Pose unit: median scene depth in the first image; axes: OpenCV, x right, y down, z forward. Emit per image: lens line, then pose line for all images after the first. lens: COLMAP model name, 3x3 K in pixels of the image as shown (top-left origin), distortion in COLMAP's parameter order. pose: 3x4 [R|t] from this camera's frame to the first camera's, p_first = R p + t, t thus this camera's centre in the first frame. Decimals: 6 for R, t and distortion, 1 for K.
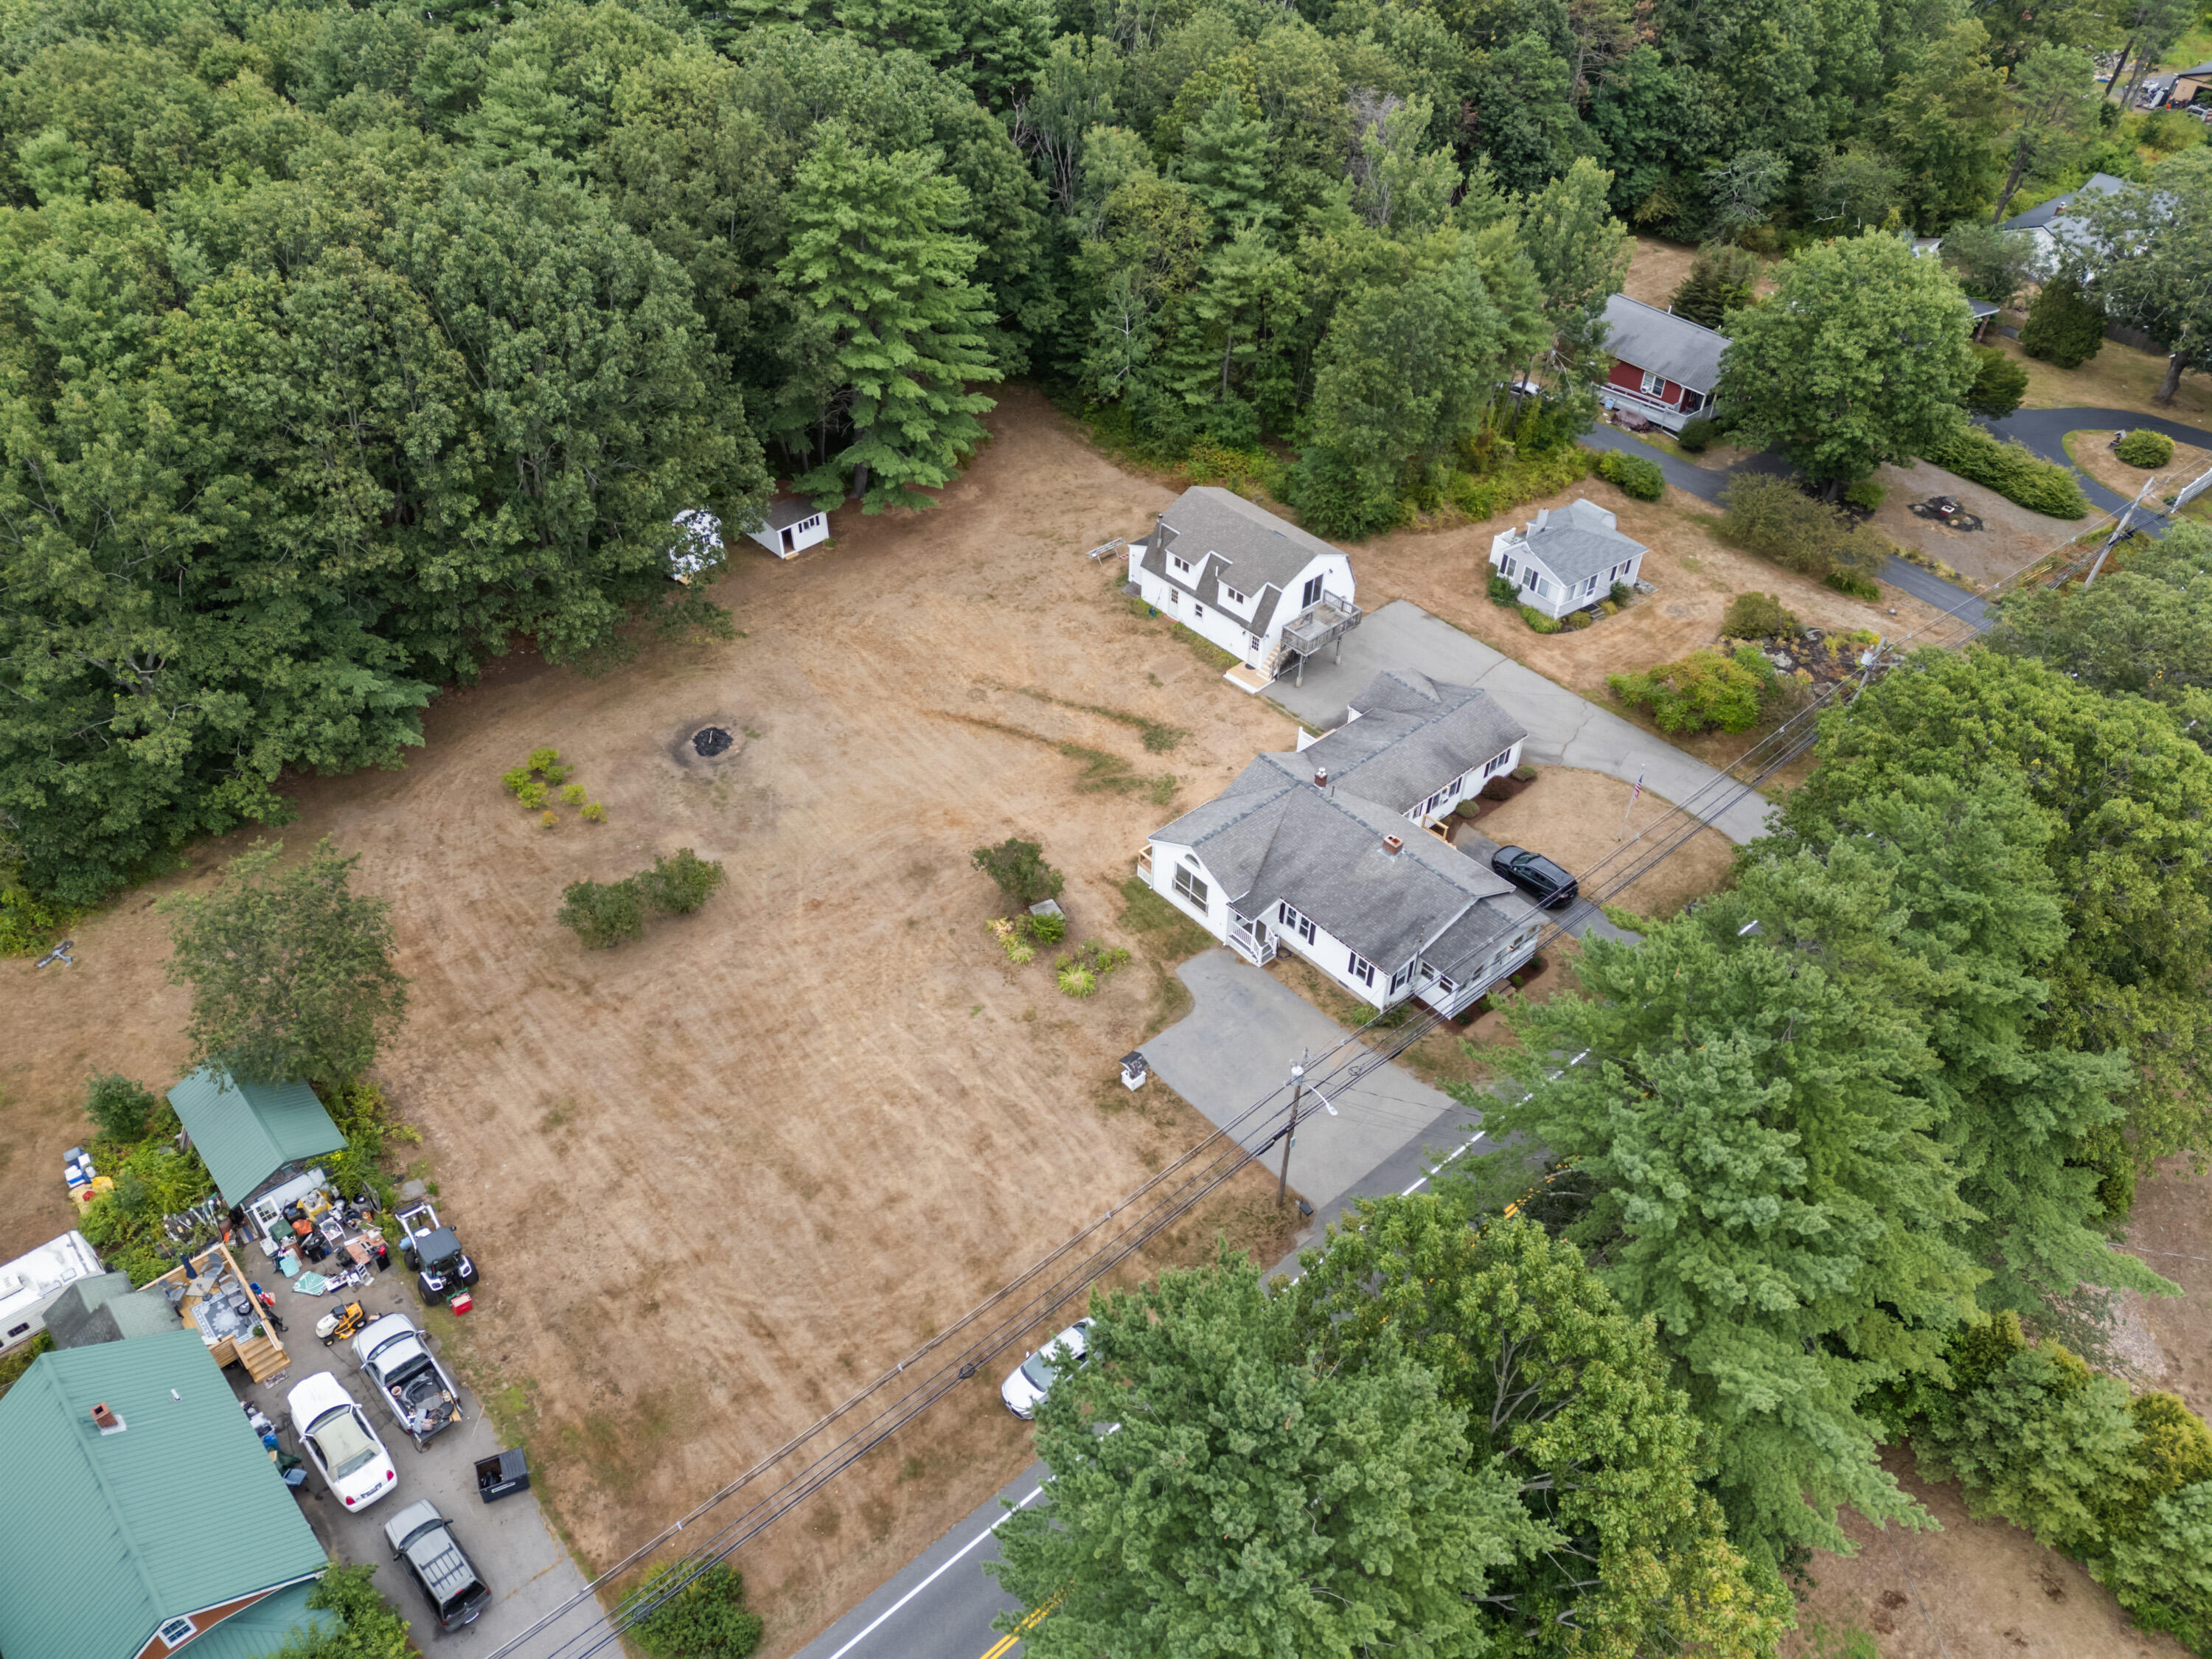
lens RADIAL K [[1574.2, 0, 1115.2], [0, 1574.2, 825.0], [0, 0, 1]] dist [0.079409, -0.082937]
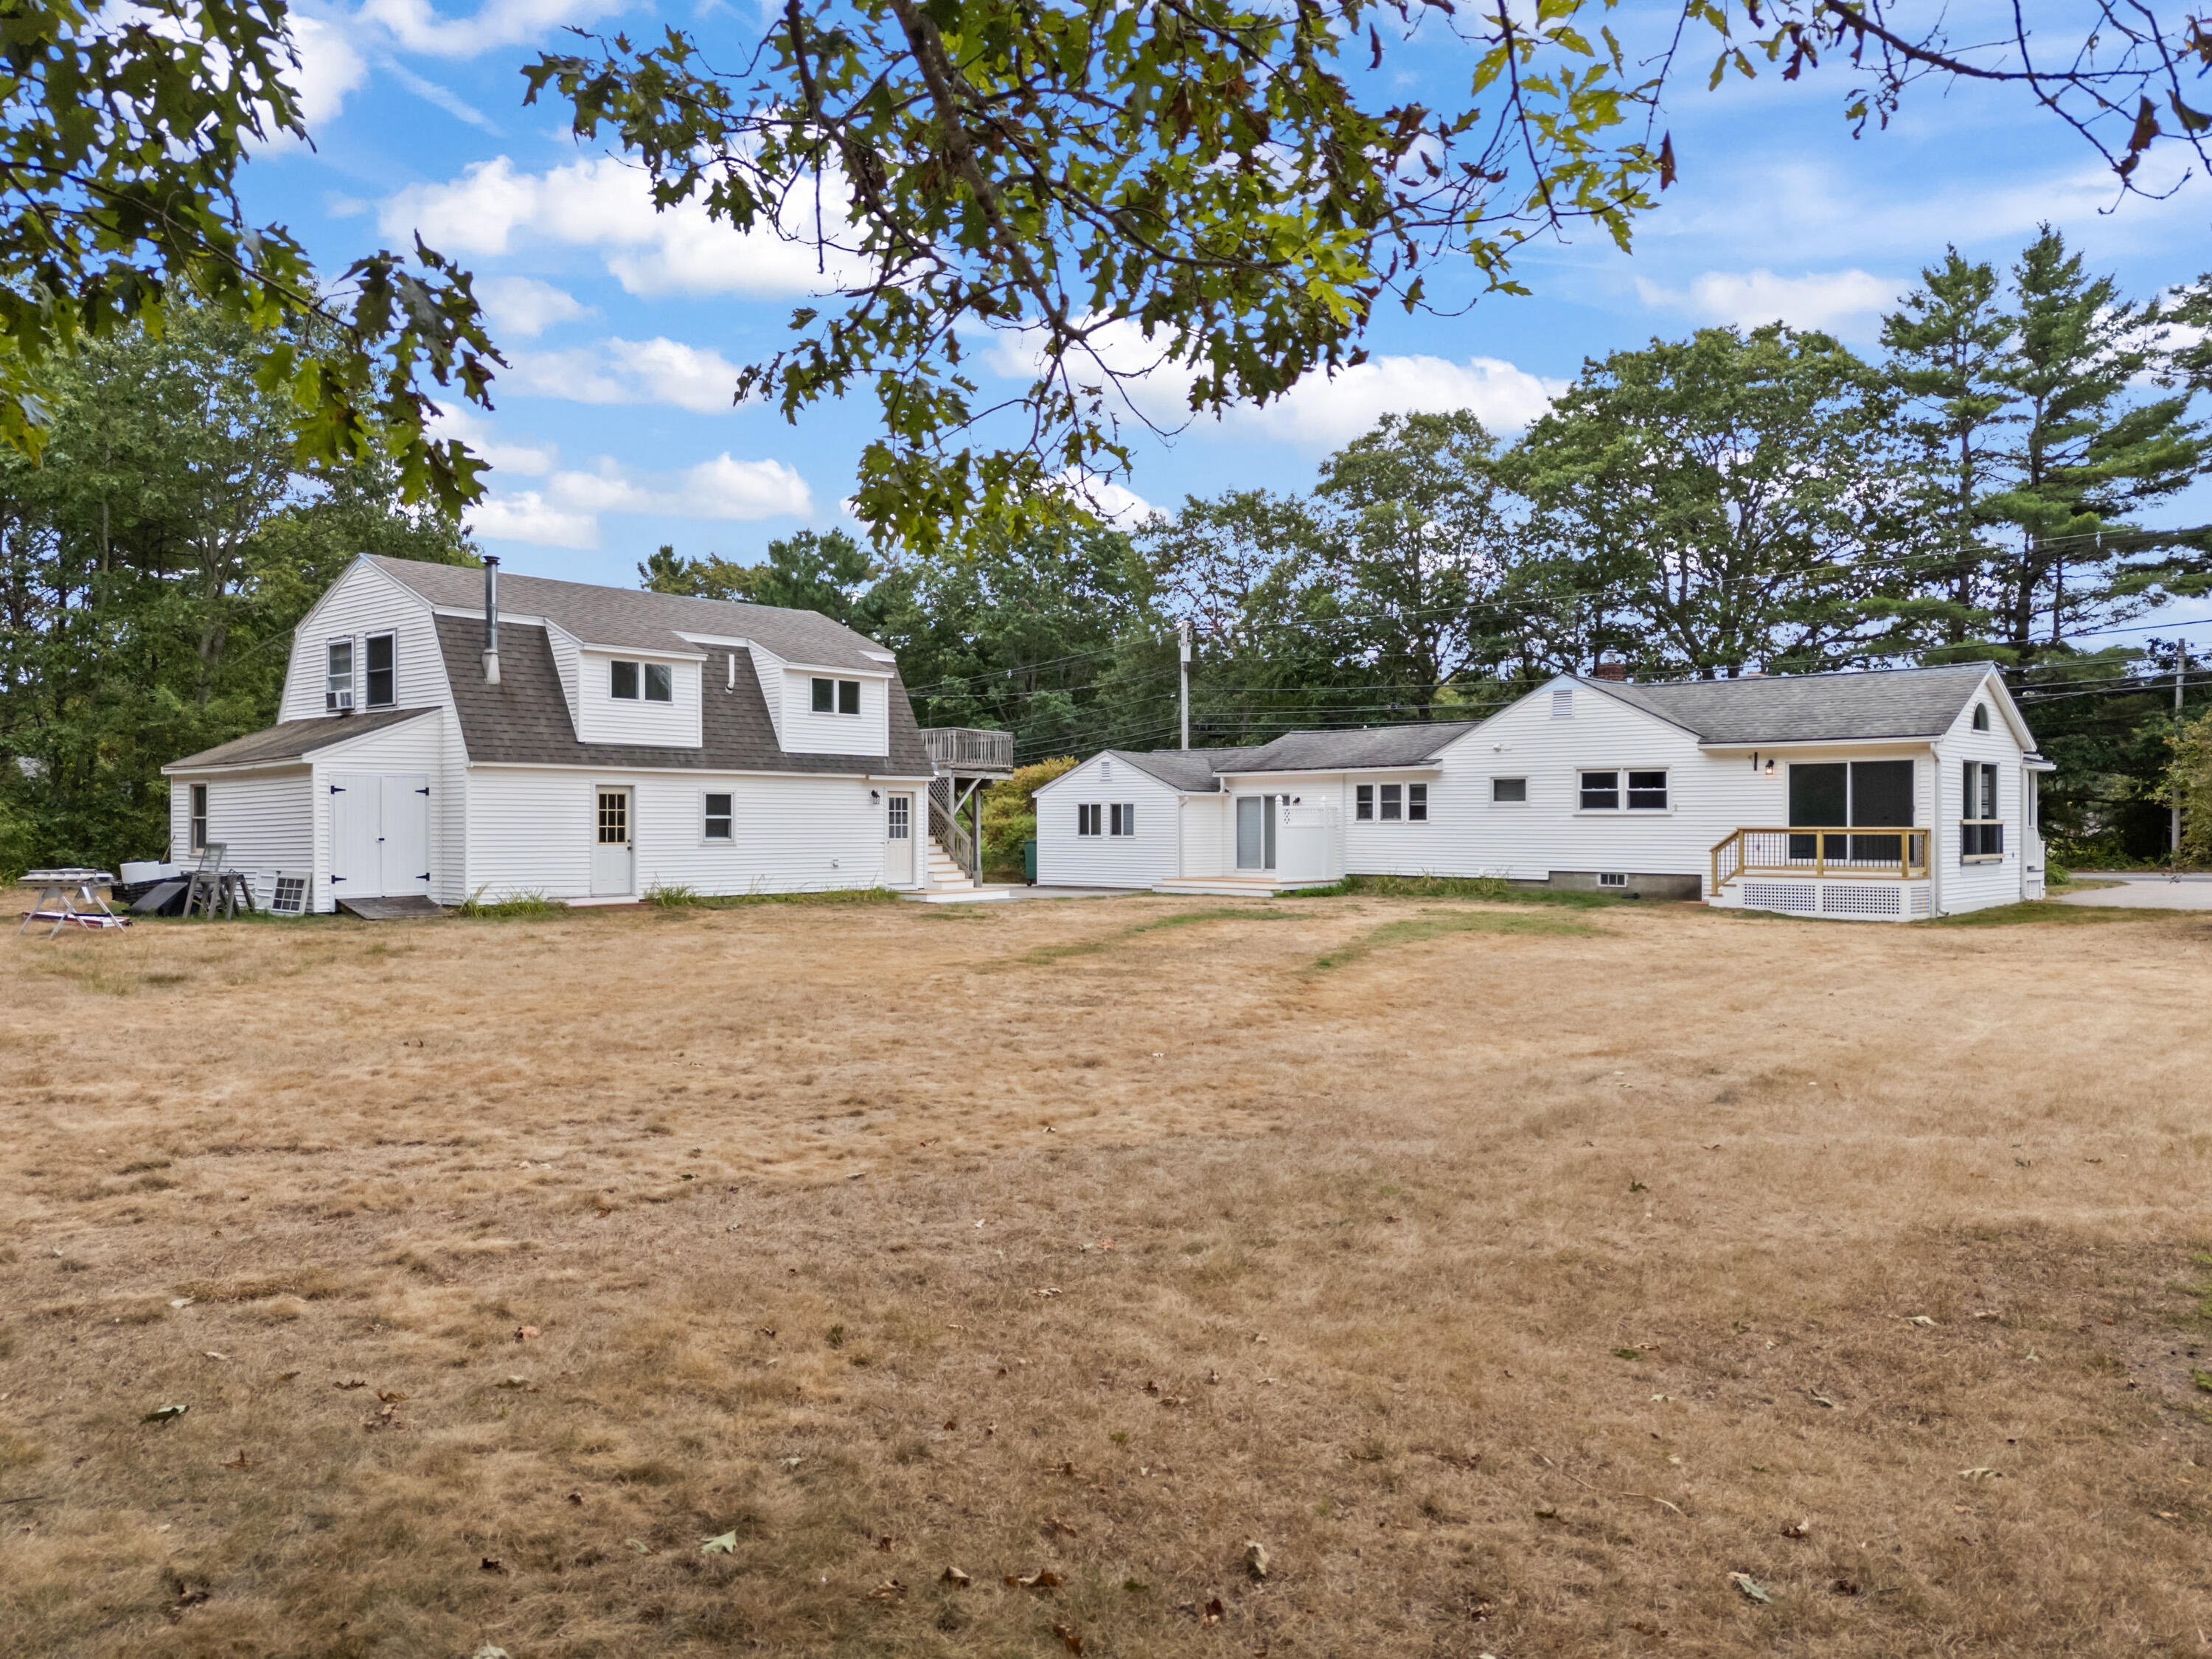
lens RADIAL K [[1622.3, 0, 1105.5], [0, 1622.3, 821.6], [0, 0, 1]] dist [0.085470, -0.088598]
pose [[-0.092413, -0.017989, 0.995558, -0.307425], [0.648548, 0.757579, 0.073890, -0.117748], [-0.755543, 0.652496, -0.058343, 1.047425]]
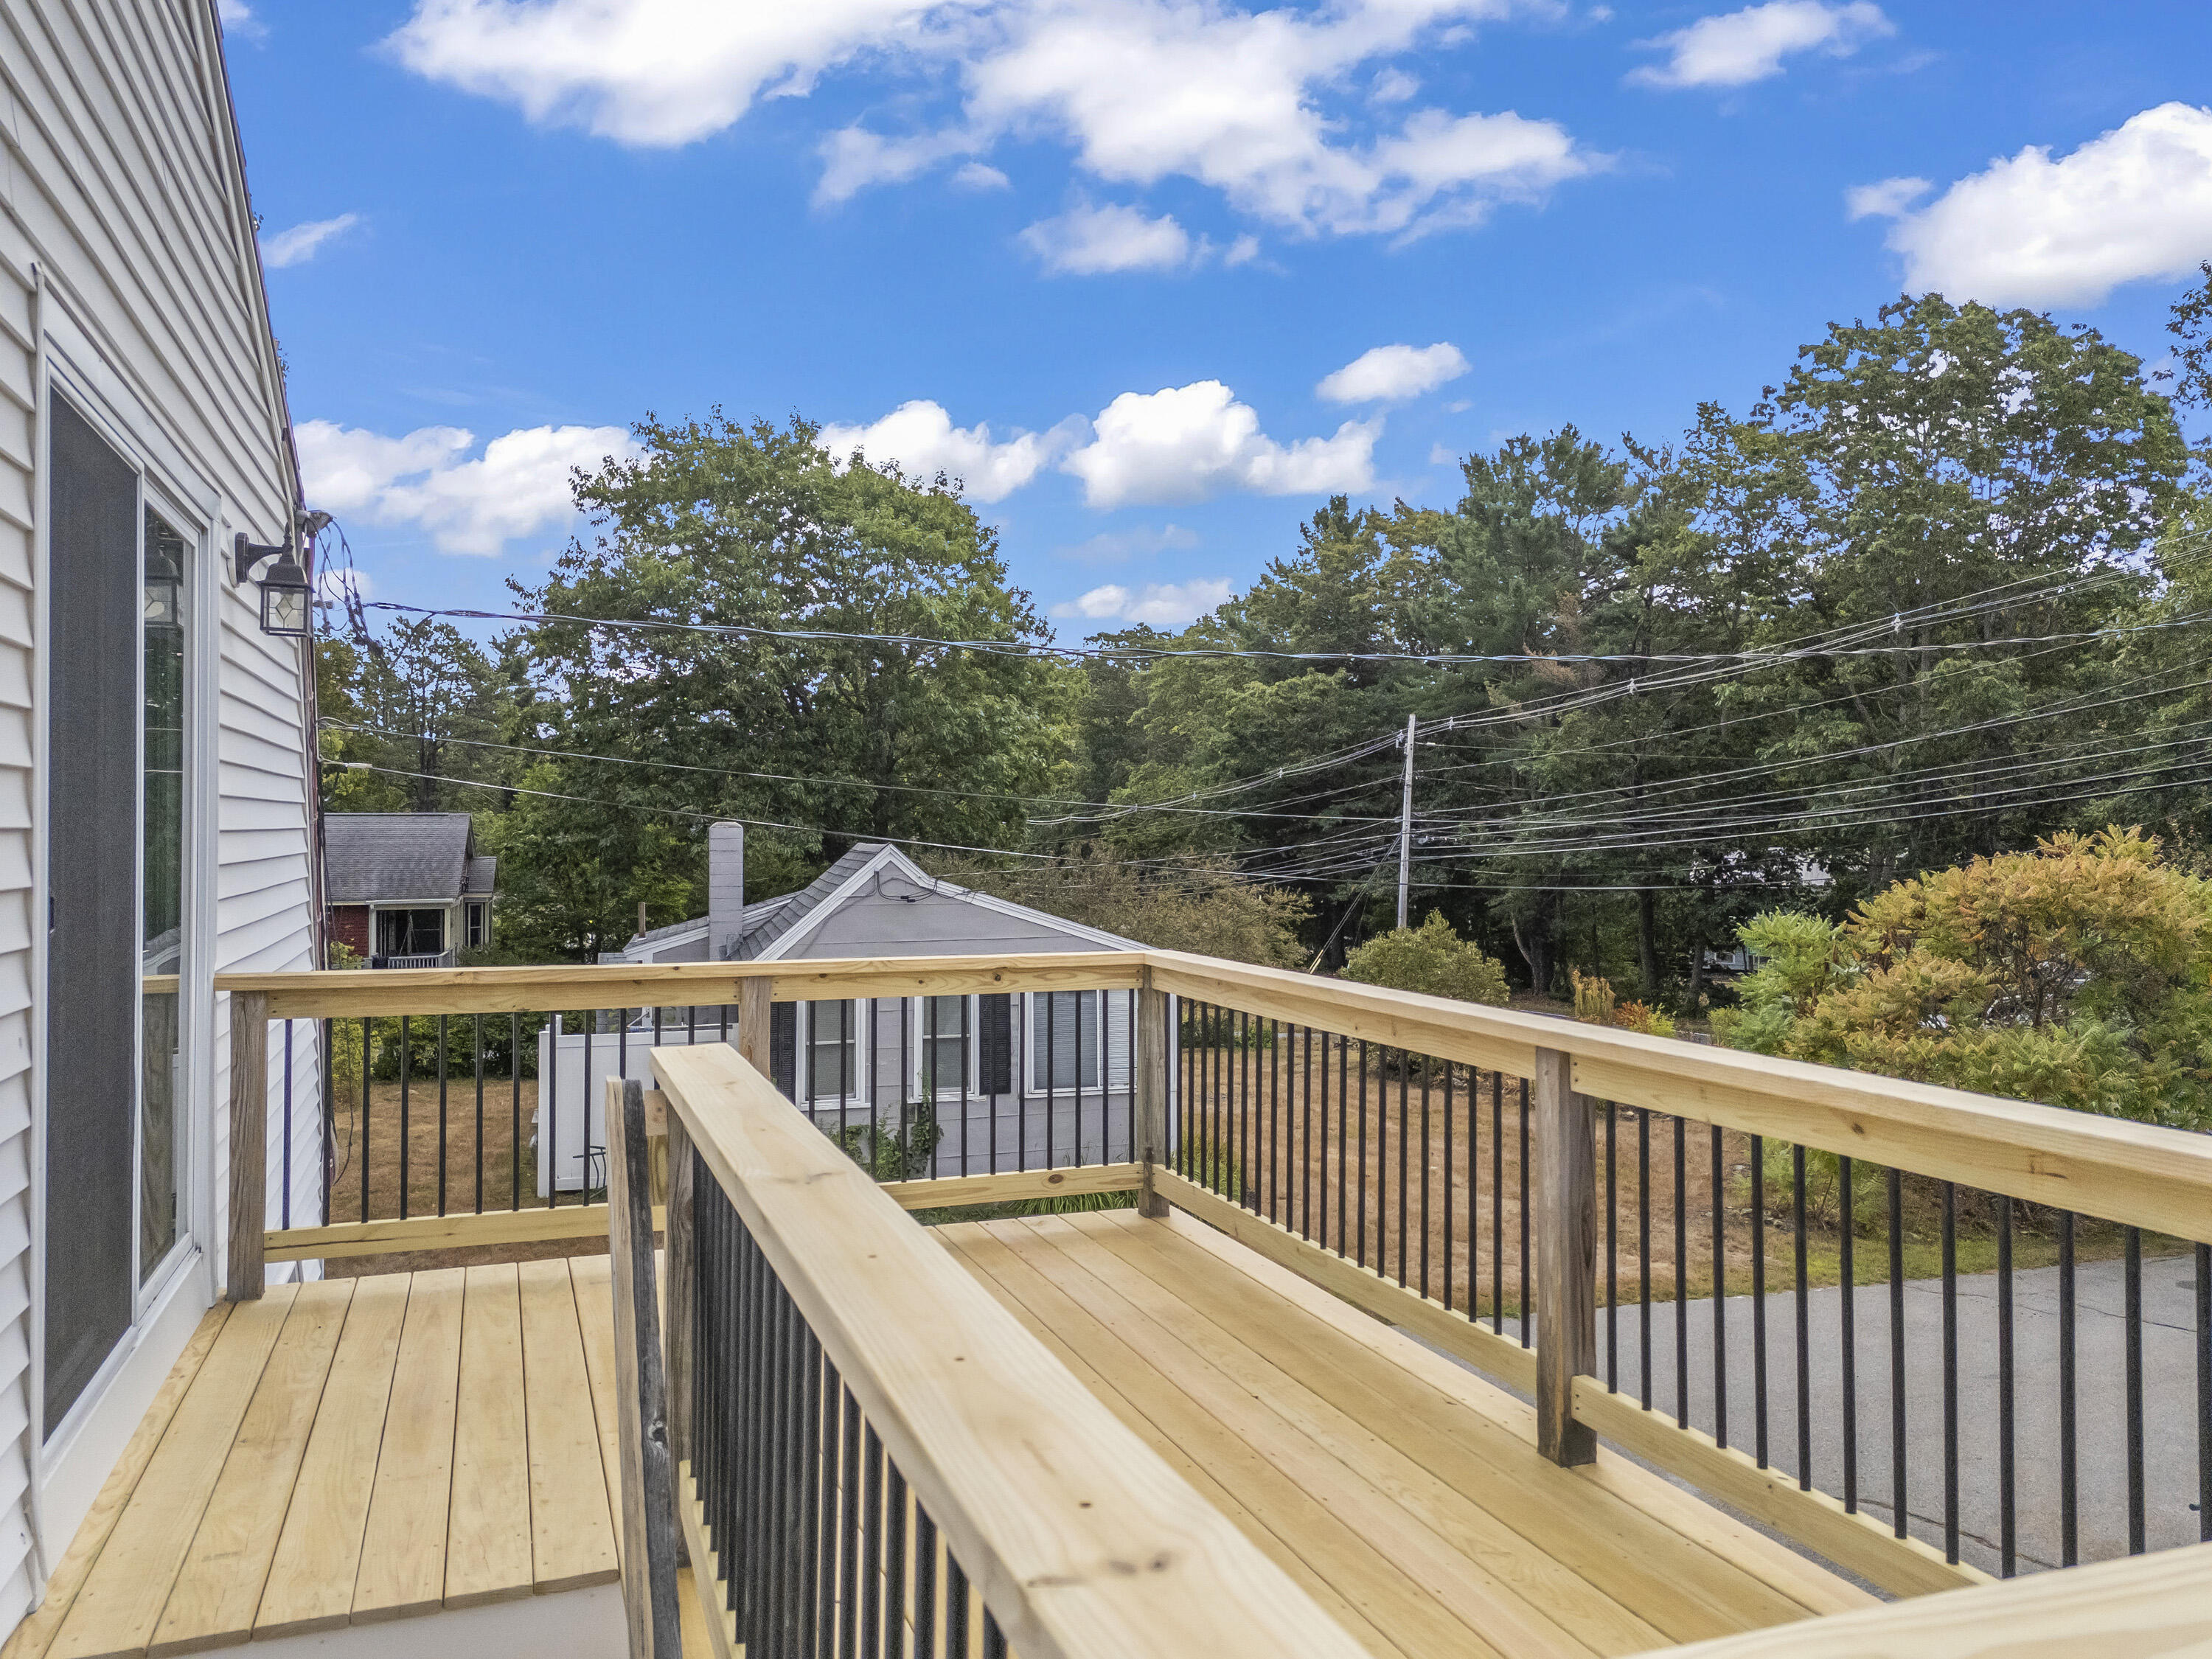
lens RADIAL K [[1622.3, 0, 1105.5], [0, 1622.3, 821.6], [0, 0, 1]] dist [0.085470, -0.088598]
pose [[0.377335, -0.016479, 0.925930, 0.102667], [0.613107, 0.753788, -0.236439, -0.133849], [-0.694059, 0.656911, 0.294534, 1.032729]]
